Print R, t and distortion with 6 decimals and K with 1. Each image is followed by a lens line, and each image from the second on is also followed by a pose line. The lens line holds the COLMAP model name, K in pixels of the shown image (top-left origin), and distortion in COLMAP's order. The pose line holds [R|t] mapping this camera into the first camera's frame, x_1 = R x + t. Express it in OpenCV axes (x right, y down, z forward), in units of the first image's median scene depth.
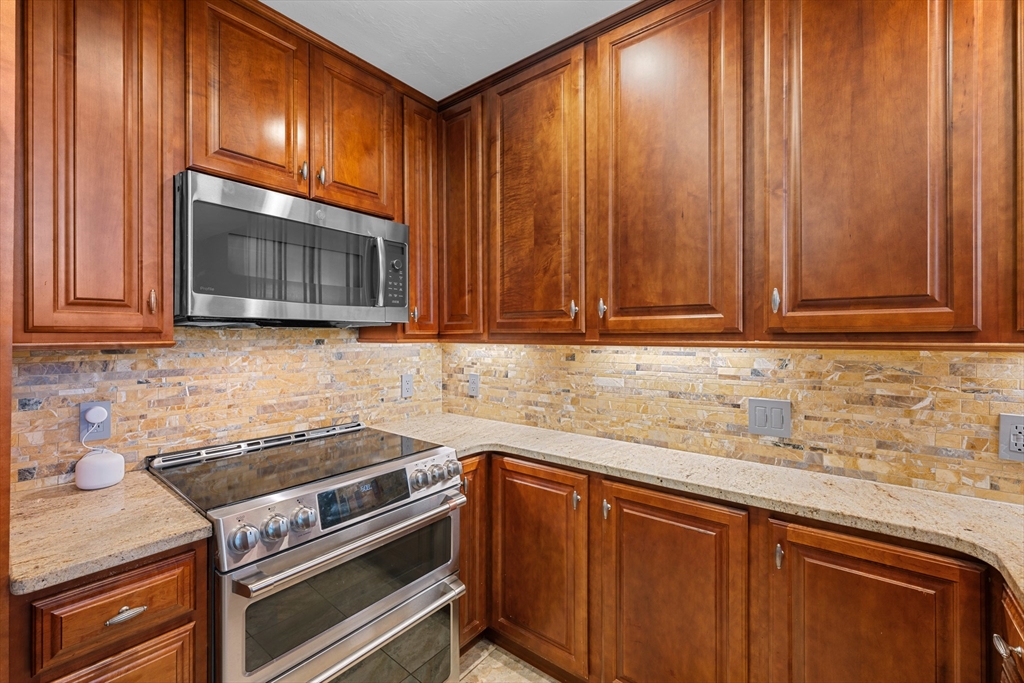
lens RADIAL K [[422.5, 0, 510.1], [0, 422.5, 334.1], [0, 0, 1]] dist [0.001506, -0.000175]
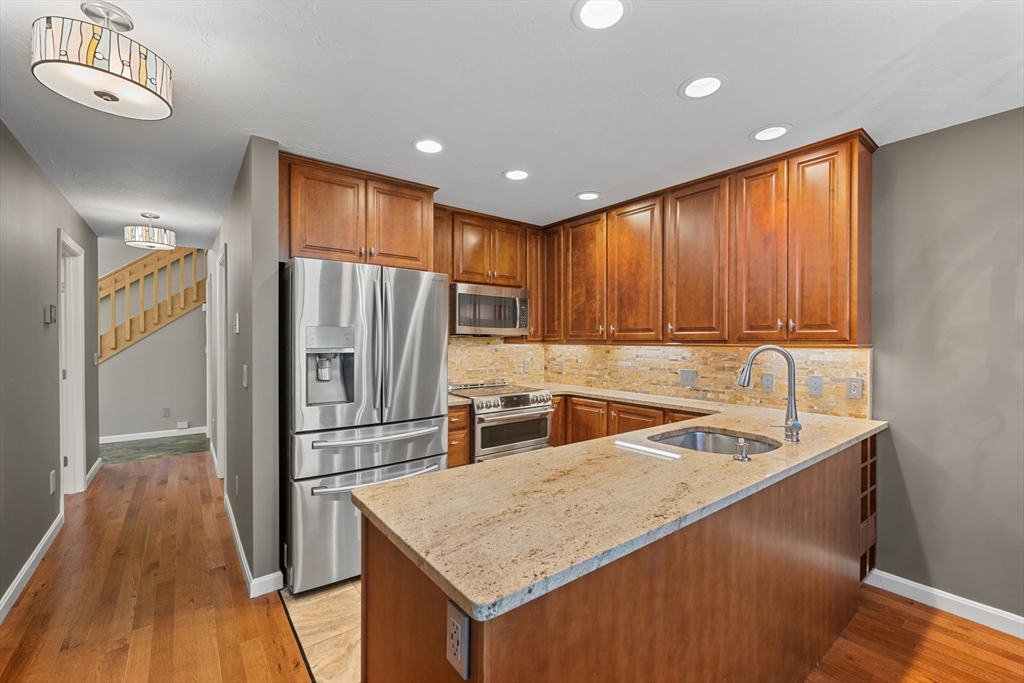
lens RADIAL K [[422.5, 0, 514.4], [0, 422.5, 341.3], [0, 0, 1]] dist [0.001506, -0.000175]
pose [[0.972612, 0.004030, -0.232400, 0.211277], [-0.002605, 0.999976, 0.006442, -0.007467], [0.232420, -0.005660, 0.972599, -1.240358]]
